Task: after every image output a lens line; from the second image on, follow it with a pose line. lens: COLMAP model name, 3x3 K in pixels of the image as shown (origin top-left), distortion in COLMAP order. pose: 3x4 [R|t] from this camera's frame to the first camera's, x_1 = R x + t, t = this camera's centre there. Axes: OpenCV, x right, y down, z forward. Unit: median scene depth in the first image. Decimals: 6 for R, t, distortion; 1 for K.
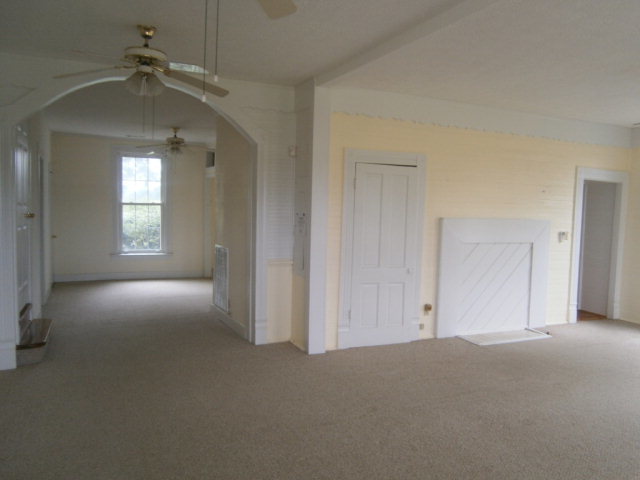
lens RADIAL K [[532.4, 0, 320.8], [0, 532.4, 237.6], [0, 0, 1]] dist [-0.062497, -0.000933]
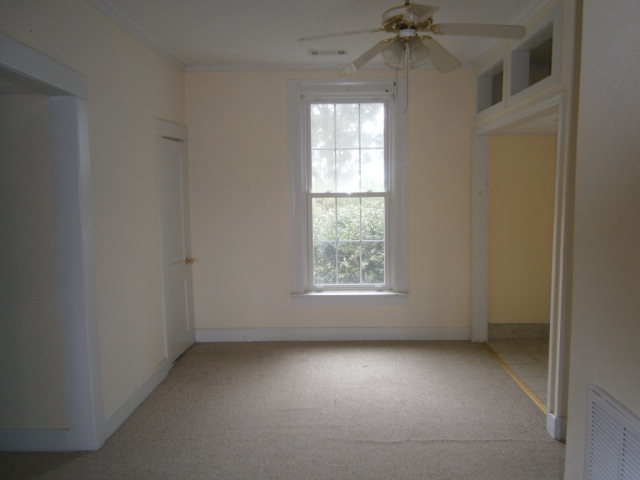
lens RADIAL K [[532.4, 0, 321.4], [0, 532.4, 239.4], [0, 0, 1]] dist [-0.062497, -0.000933]
pose [[0.900891, 0.004370, -0.434024, -0.139264], [0.005176, 0.999770, 0.020811, -0.031373], [0.434015, -0.020995, 0.900661, 0.525301]]
